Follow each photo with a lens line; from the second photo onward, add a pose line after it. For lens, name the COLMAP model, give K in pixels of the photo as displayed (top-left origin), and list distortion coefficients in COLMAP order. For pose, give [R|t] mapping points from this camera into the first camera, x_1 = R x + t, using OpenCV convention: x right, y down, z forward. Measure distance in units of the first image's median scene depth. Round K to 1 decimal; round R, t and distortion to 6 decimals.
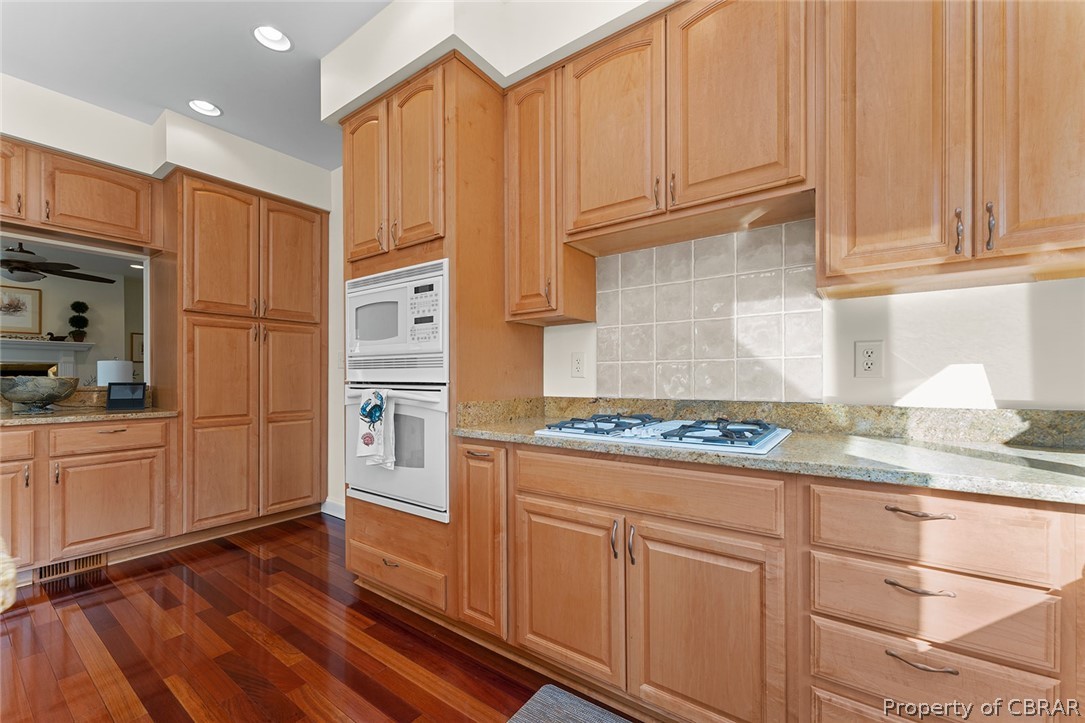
lens RADIAL K [[438.0, 0, 541.8], [0, 438.0, 376.6], [0, 0, 1]] dist [0.001035, -0.000157]
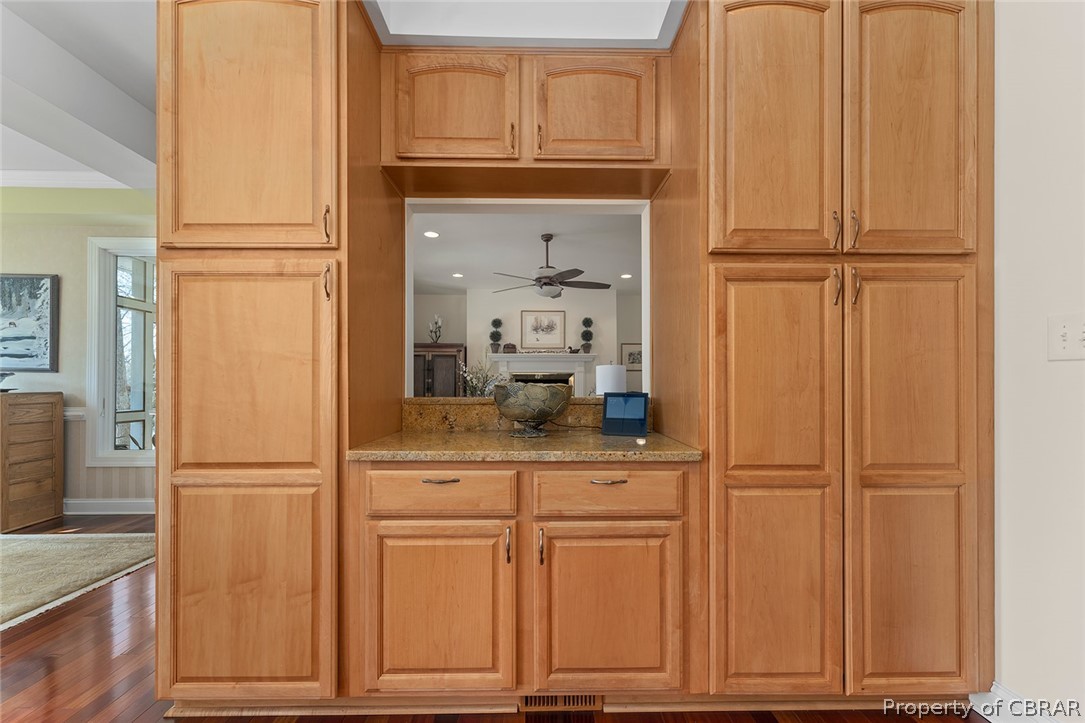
lens RADIAL K [[438.0, 0, 541.8], [0, 438.0, 376.6], [0, 0, 1]] dist [0.001035, -0.000157]
pose [[0.600703, -0.013533, -0.799358, -0.505828], [-0.001841, 0.999831, -0.018310, 0.001849], [0.799470, 0.012470, 0.600577, 0.516168]]
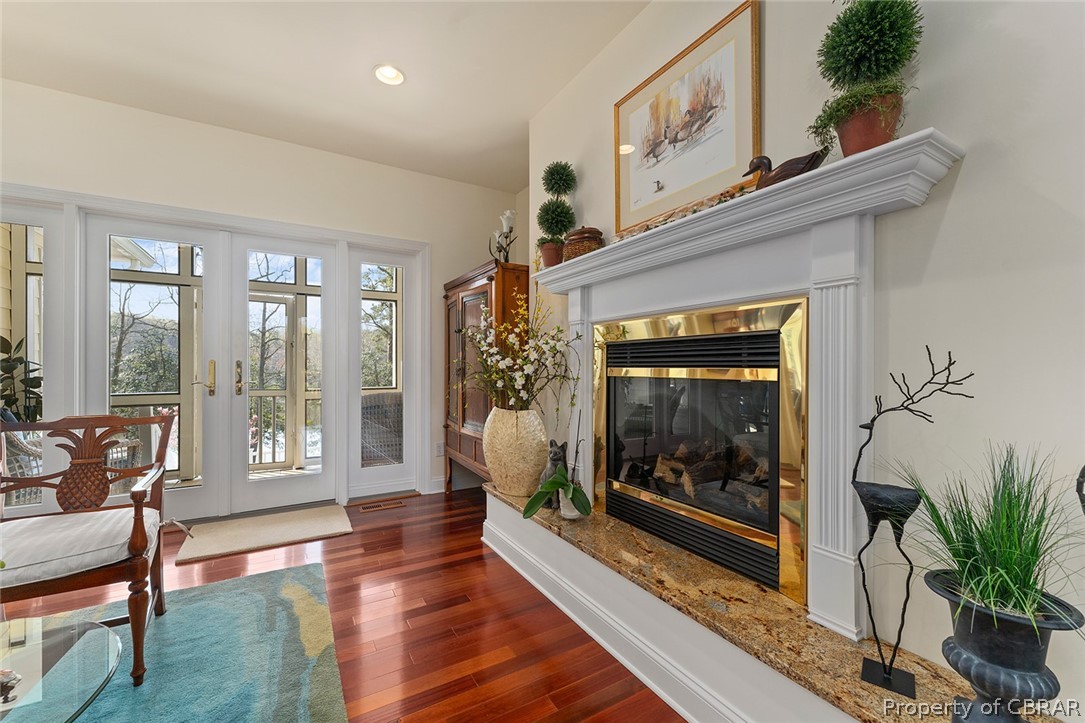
lens RADIAL K [[438.1, 0, 542.5], [0, 438.1, 361.5], [0, 0, 1]] dist [0.000576, -0.000083]
pose [[-0.399455, -0.006017, -0.916733, -1.836343], [-0.001256, 0.999981, -0.006017, 0.010930], [0.916752, -0.001252, -0.399455, 2.078061]]
